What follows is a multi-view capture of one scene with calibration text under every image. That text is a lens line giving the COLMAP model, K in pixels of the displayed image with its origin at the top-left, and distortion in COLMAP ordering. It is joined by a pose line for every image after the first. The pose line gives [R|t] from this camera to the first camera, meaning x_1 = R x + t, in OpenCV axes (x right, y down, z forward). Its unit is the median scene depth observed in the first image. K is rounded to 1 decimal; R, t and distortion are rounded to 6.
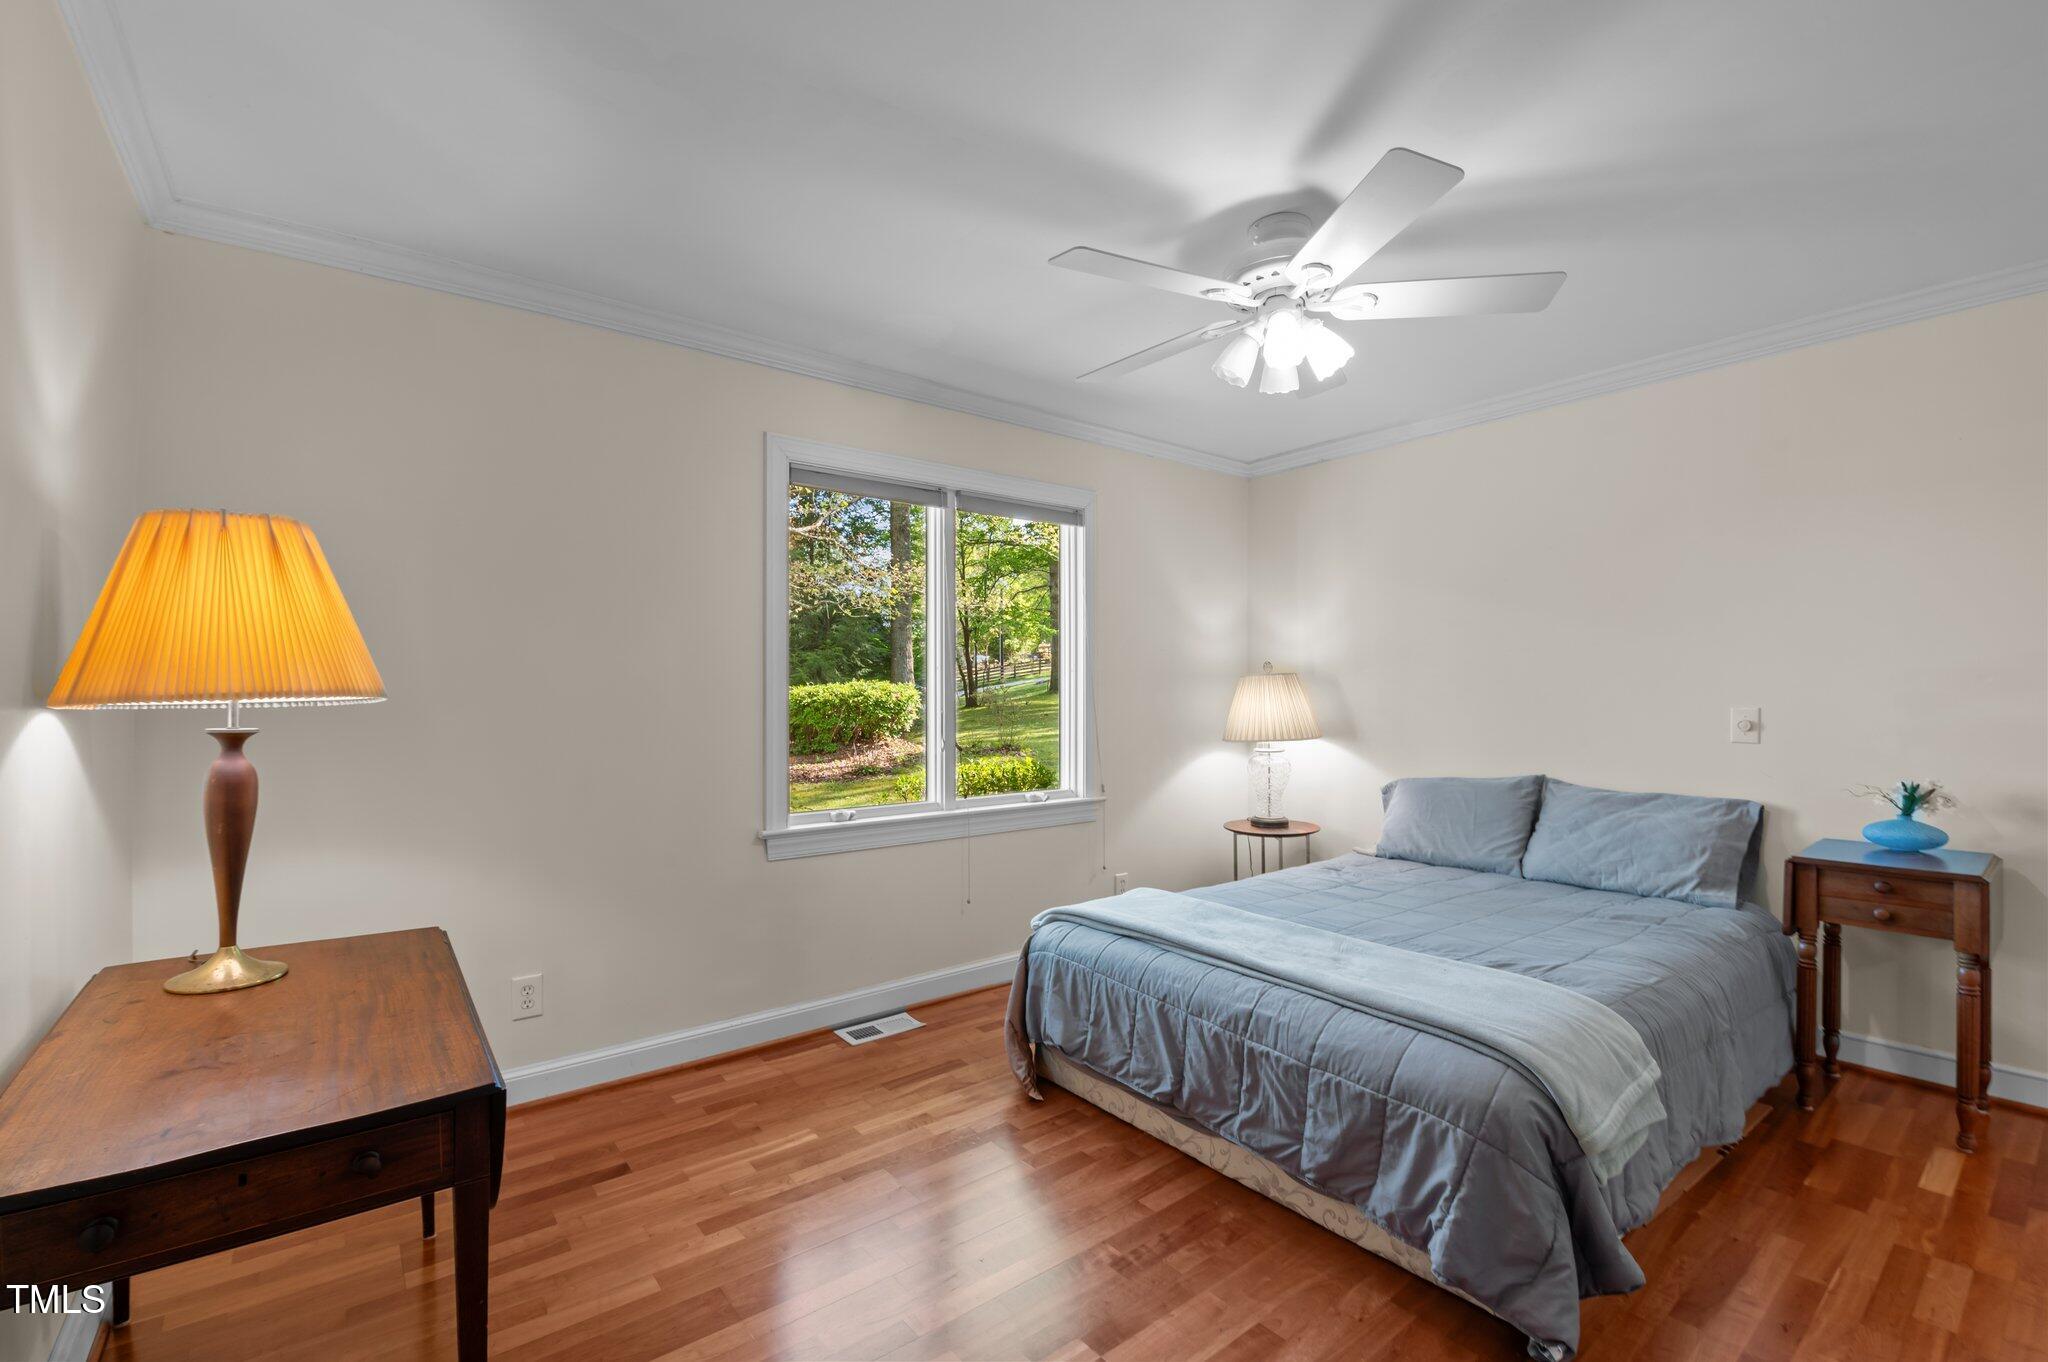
lens RADIAL K [[896.6, 0, 1022.9], [0, 896.6, 696.8], [0, 0, 1]] dist [0.083418, -0.000196]
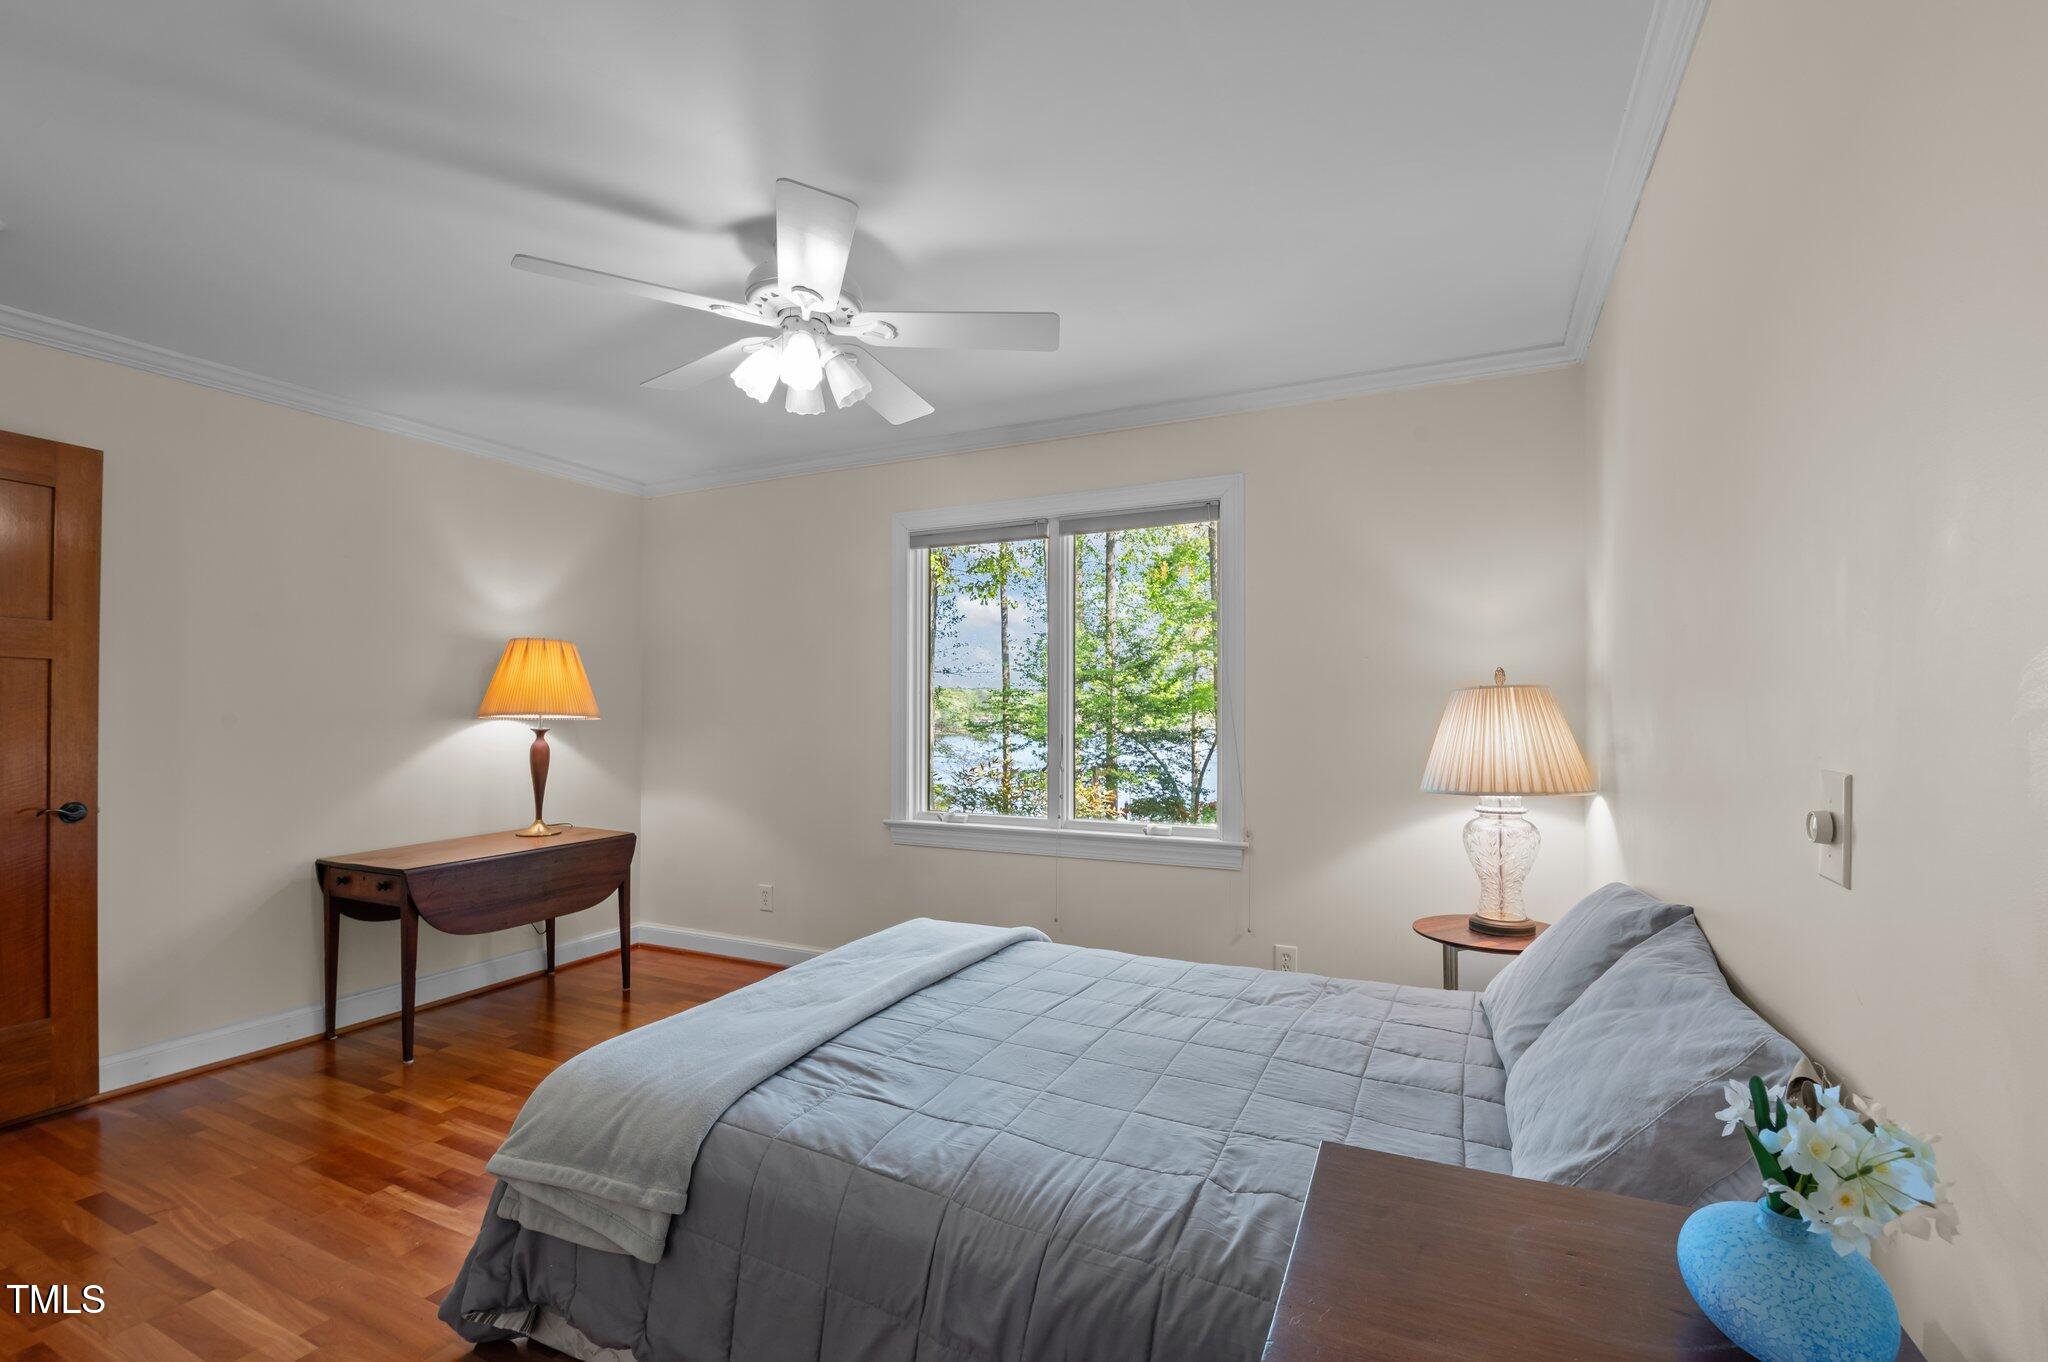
lens RADIAL K [[896.6, 0, 1022.9], [0, 896.6, 696.8], [0, 0, 1]] dist [0.083418, -0.000196]
pose [[0.424292, -0.012191, -0.905444, 0.957666], [-0.004830, 0.999865, -0.015725, -0.008523], [0.905513, 0.011046, 0.424175, 0.600783]]
